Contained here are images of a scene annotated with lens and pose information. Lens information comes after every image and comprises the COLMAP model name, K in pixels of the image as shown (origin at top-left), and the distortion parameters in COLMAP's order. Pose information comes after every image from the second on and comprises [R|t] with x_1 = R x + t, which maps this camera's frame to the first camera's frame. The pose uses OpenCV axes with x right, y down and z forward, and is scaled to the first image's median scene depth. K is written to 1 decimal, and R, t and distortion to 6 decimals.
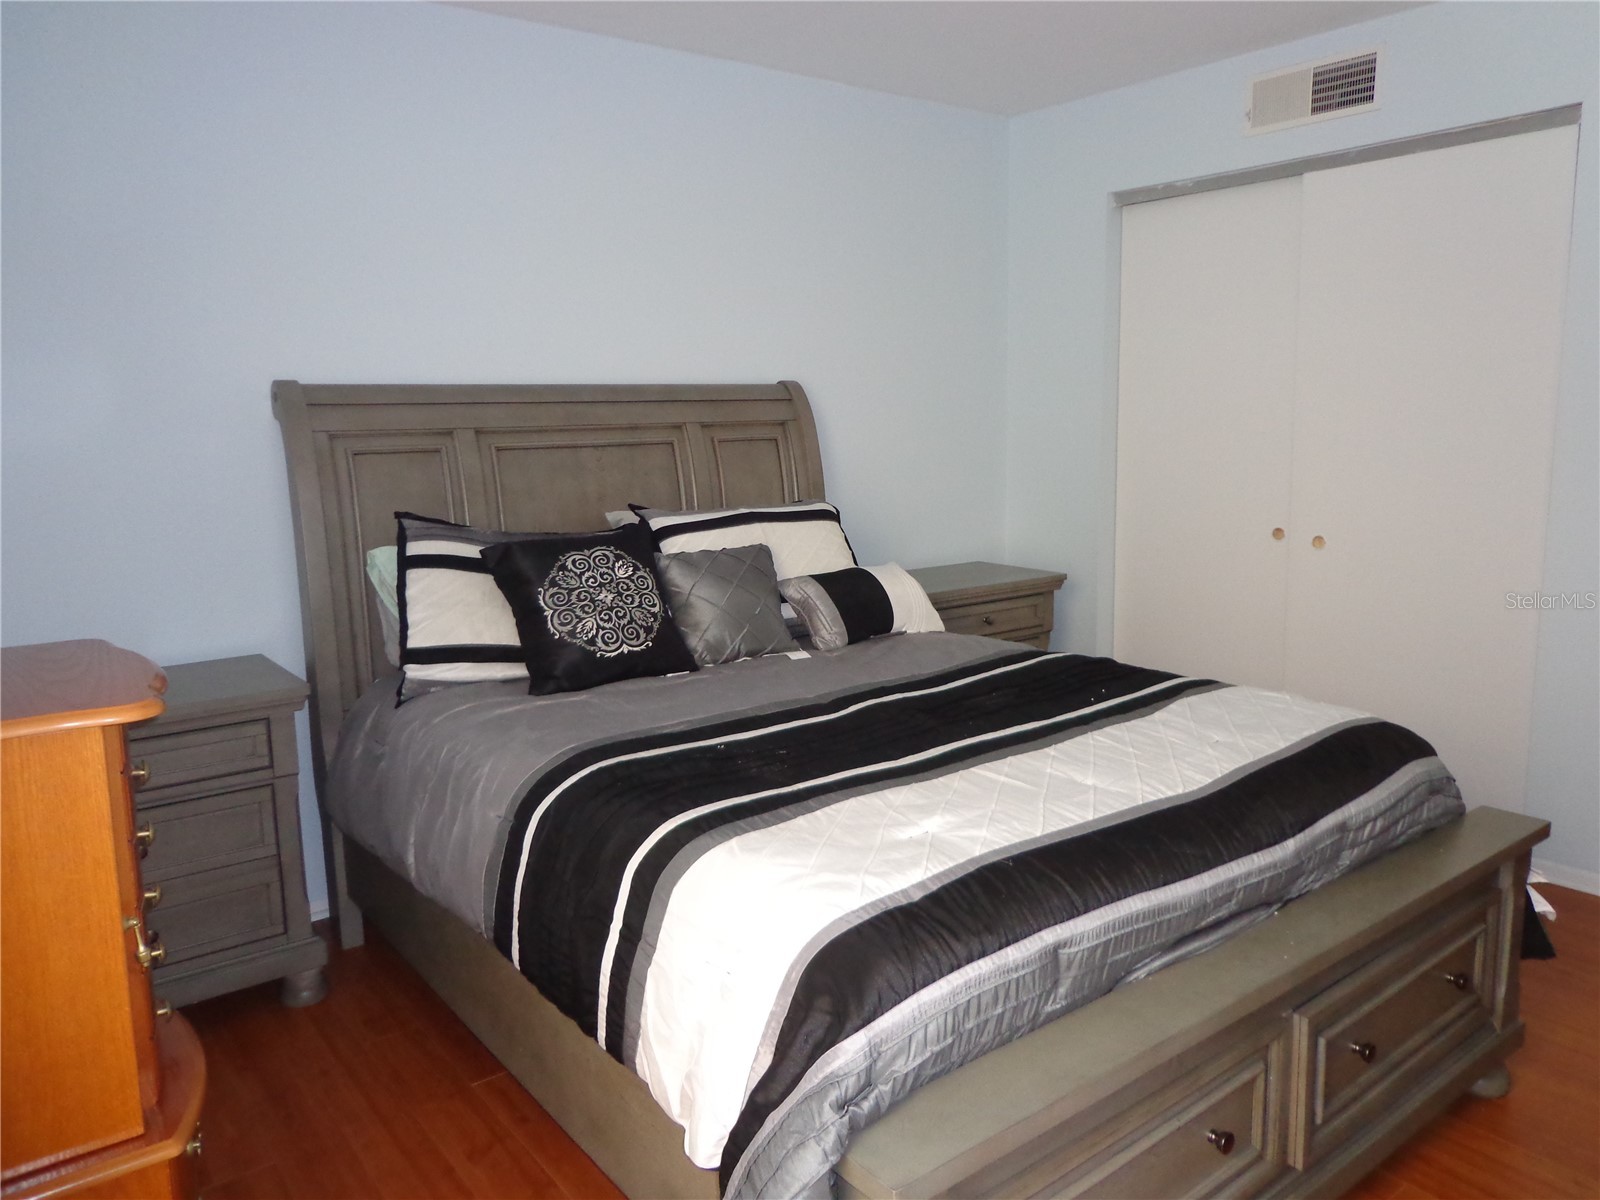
lens RADIAL K [[1168.6, 0, 800.3], [0, 1168.6, 597.9], [0, 0, 1]] dist [-0.010838, 0.005633]
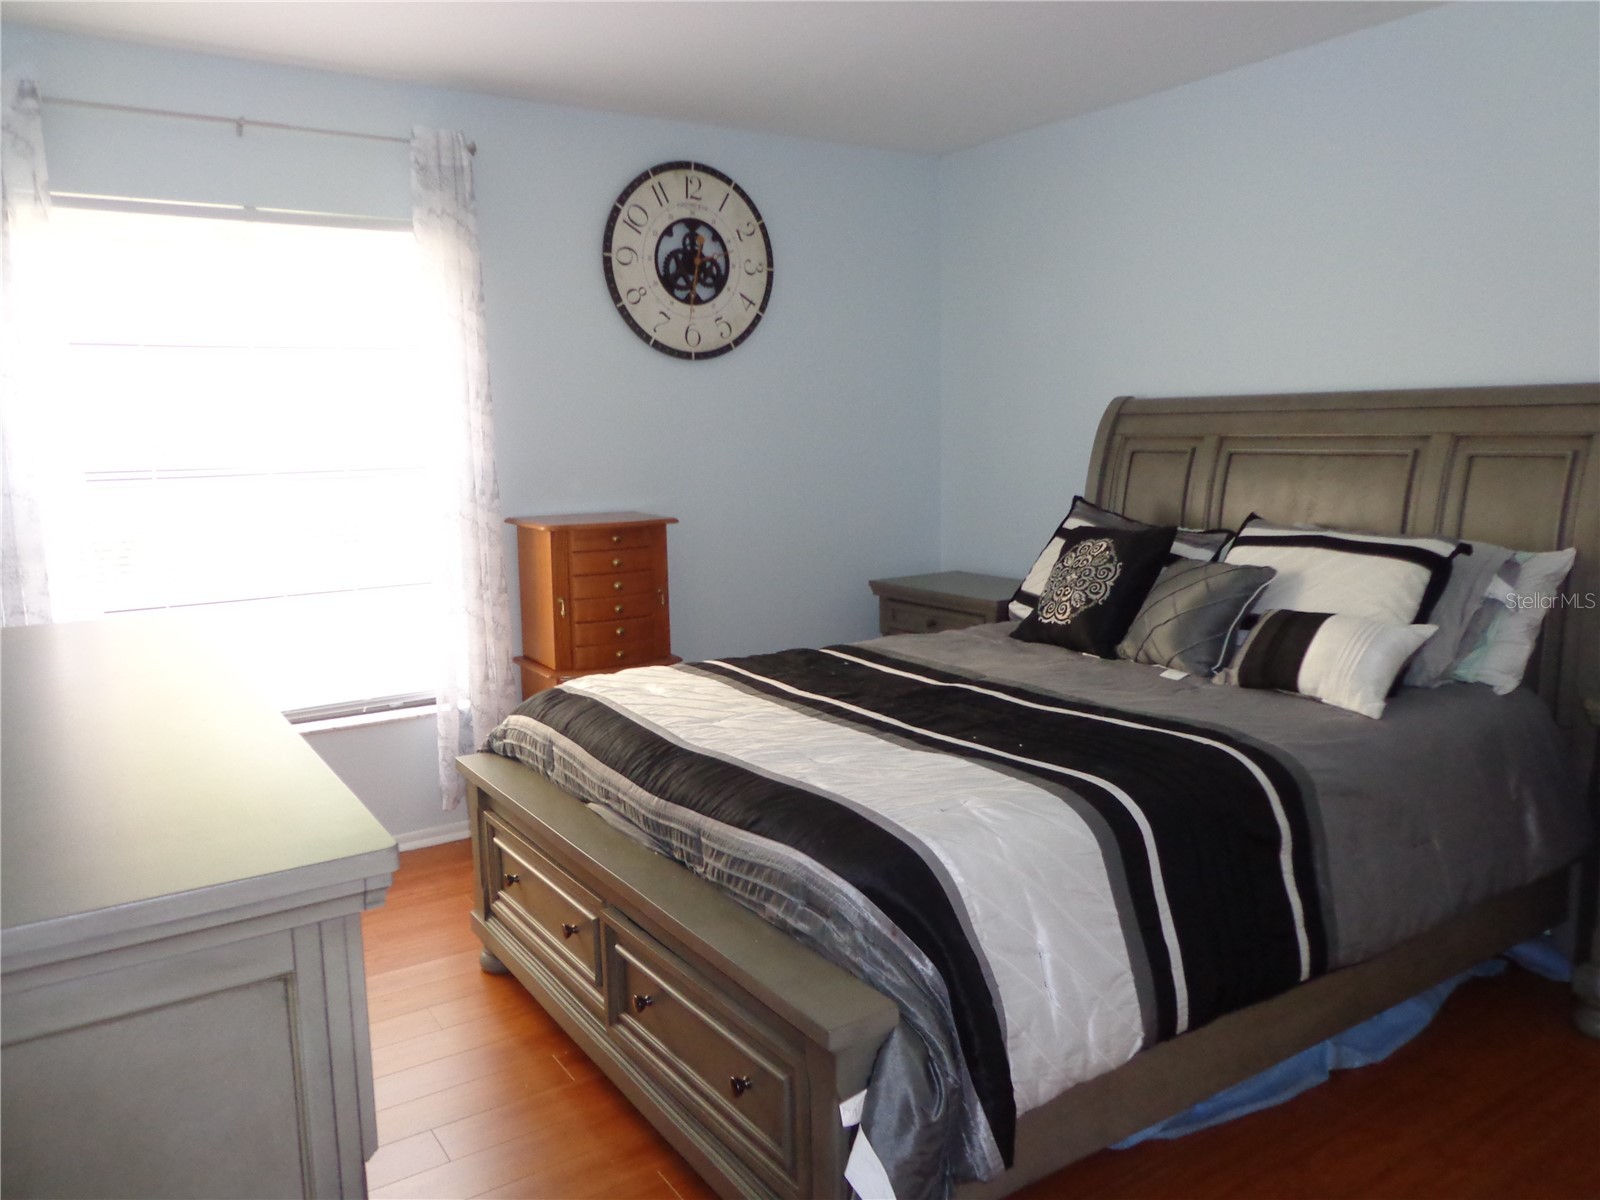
lens RADIAL K [[1168.6, 0, 798.2], [0, 1168.6, 601.9], [0, 0, 1]] dist [-0.010838, 0.005633]
pose [[-0.072408, 0.167656, -0.983183, 0.837041], [-0.139037, 0.974448, 0.176407, -0.120625], [0.987636, 0.149472, -0.047248, 0.623373]]
